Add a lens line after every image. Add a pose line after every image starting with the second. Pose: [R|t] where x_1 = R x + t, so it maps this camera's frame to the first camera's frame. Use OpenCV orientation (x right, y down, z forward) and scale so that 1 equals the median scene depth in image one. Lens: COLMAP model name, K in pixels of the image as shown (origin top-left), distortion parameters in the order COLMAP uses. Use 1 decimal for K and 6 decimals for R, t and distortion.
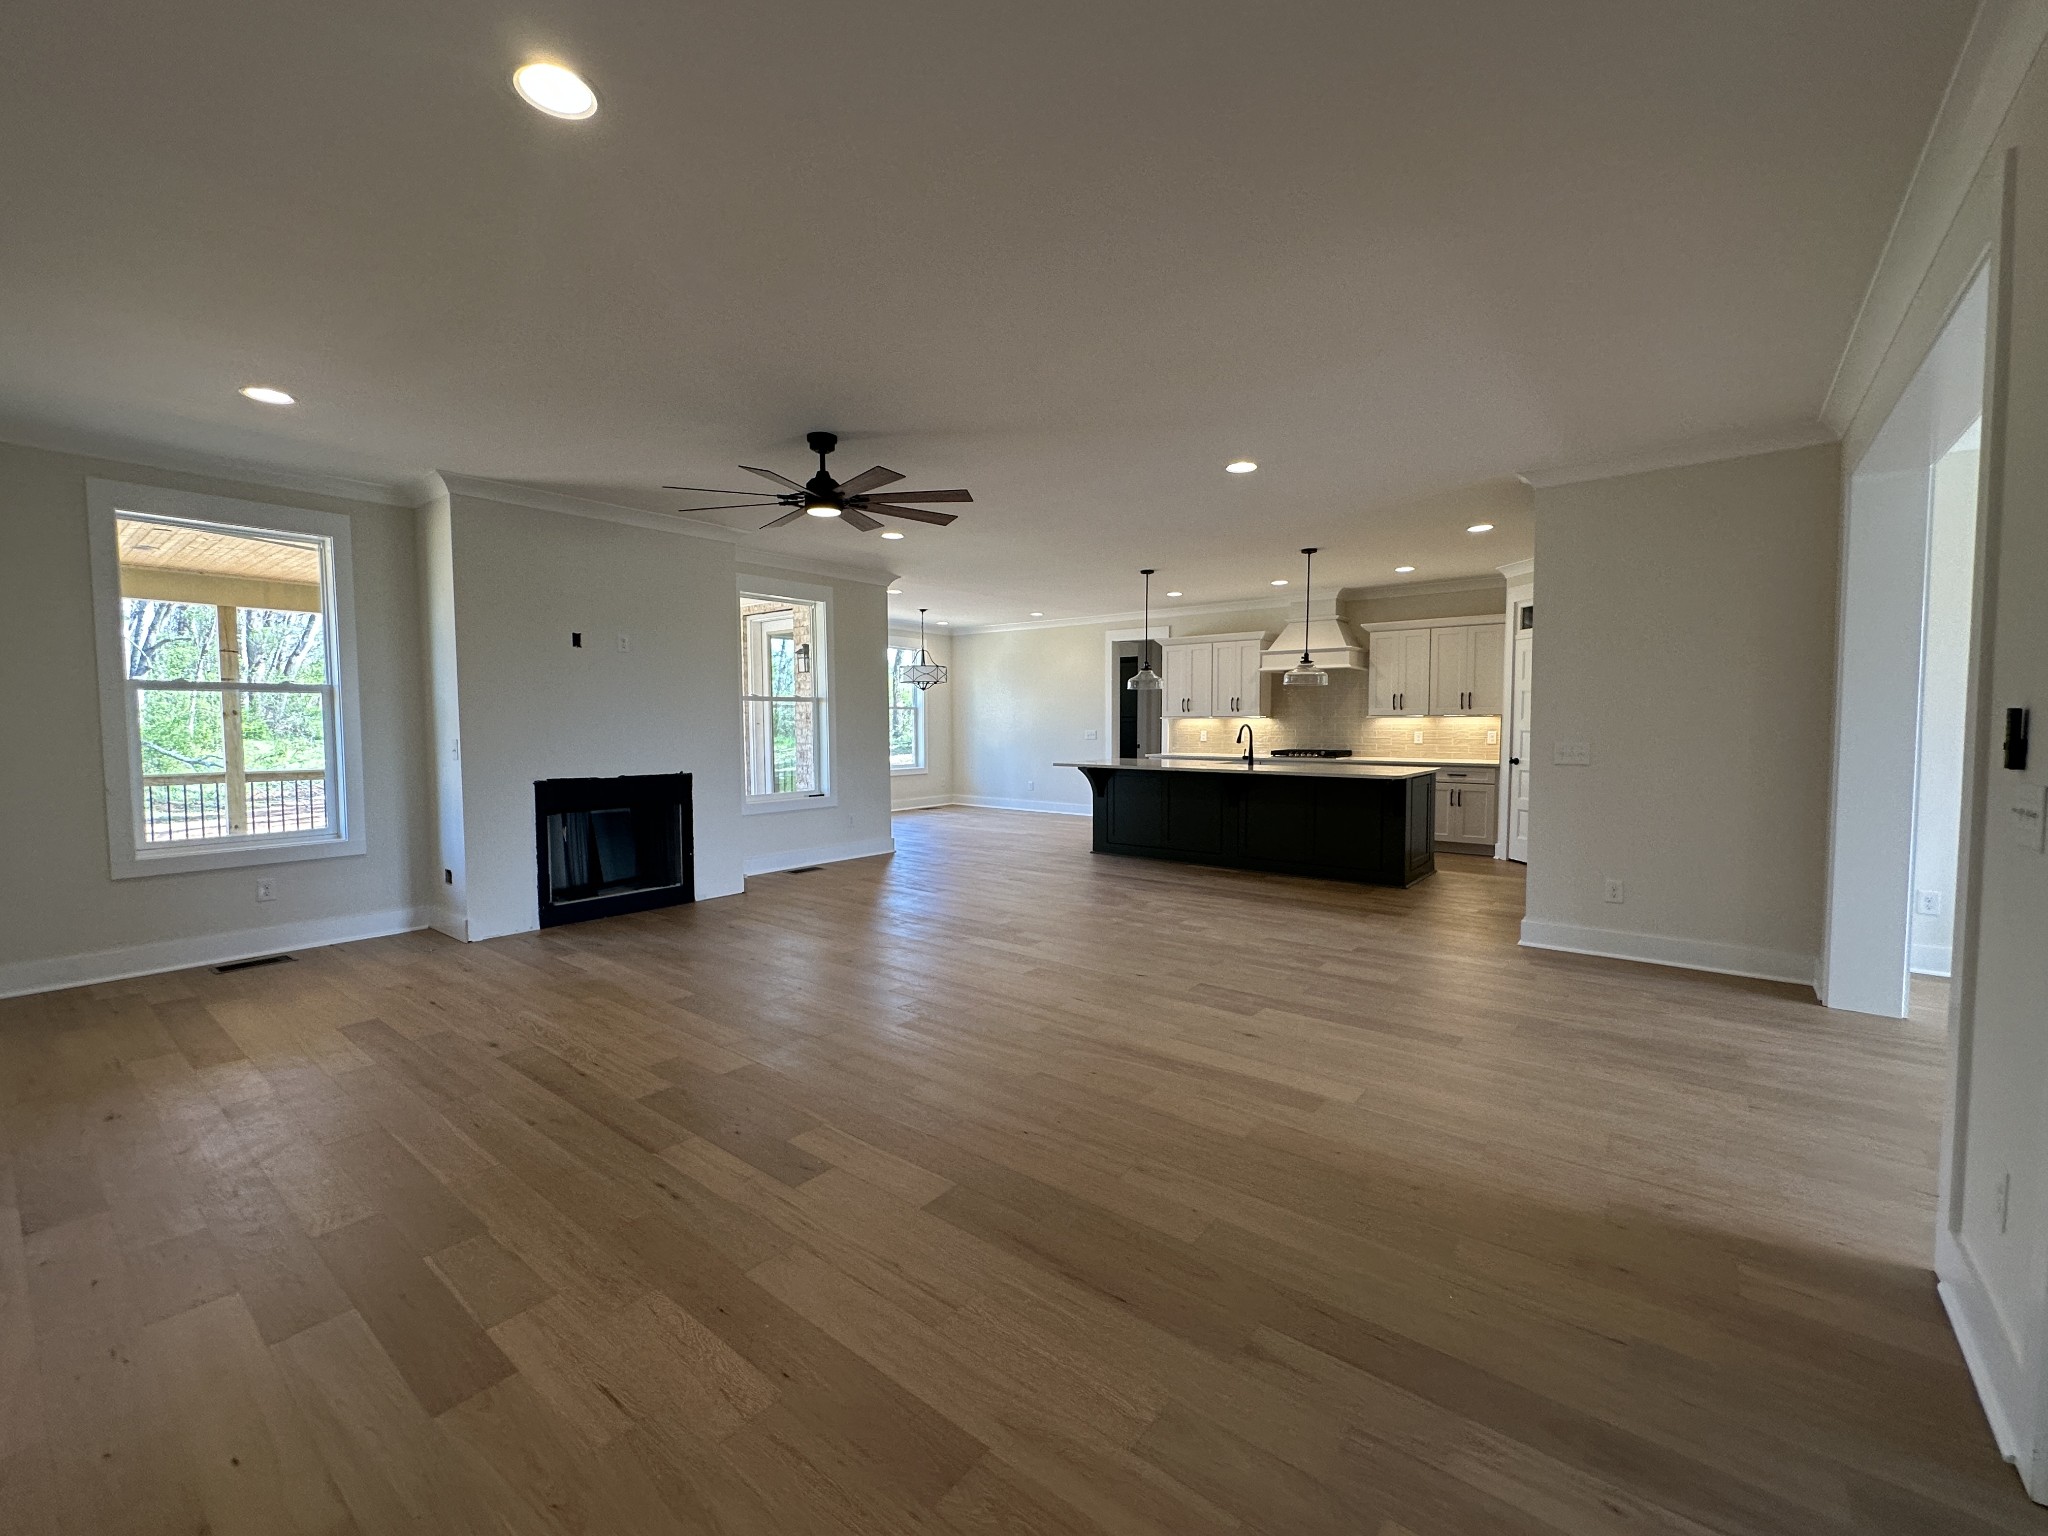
lens RADIAL K [[839.9, 0, 1024.0], [0, 839.9, 768.0], [0, 0, 1]] dist [0.007770, 0.000094]
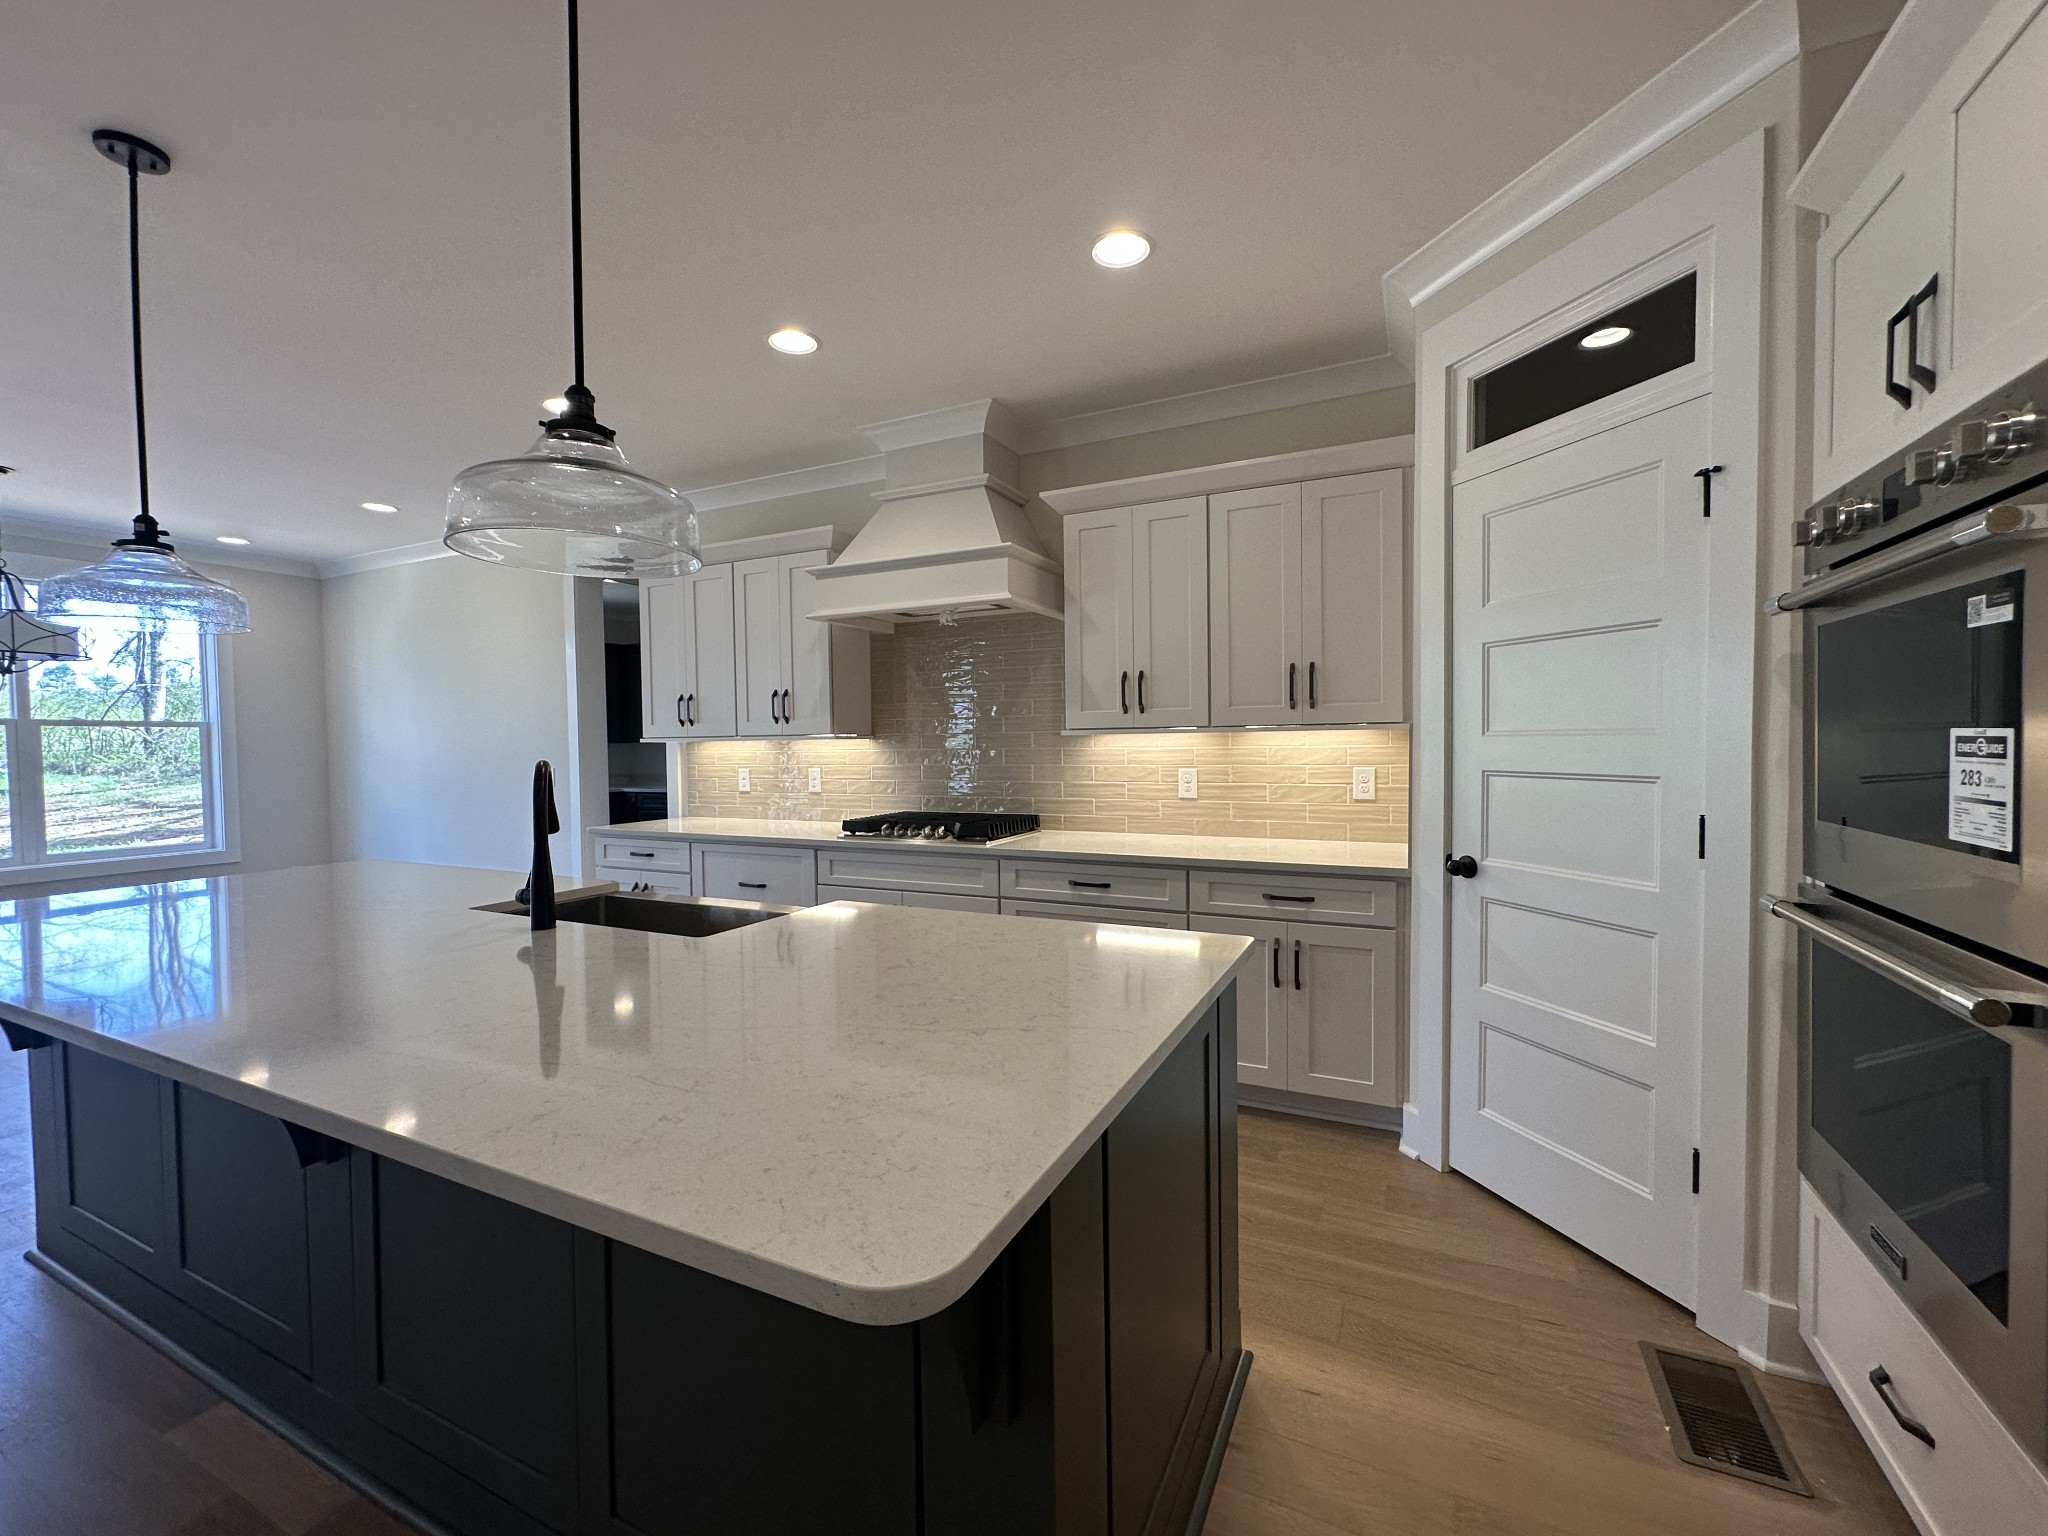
lens RADIAL K [[849.7, 0, 1024.0], [0, 849.7, 768.0], [0, 0, 1]] dist [-0.001674, -0.000013]
pose [[0.974594, -0.017032, 0.223330, 0.347716], [0.023074, 0.999434, -0.024470, -0.040572], [-0.222787, 0.029001, 0.974436, 0.716163]]
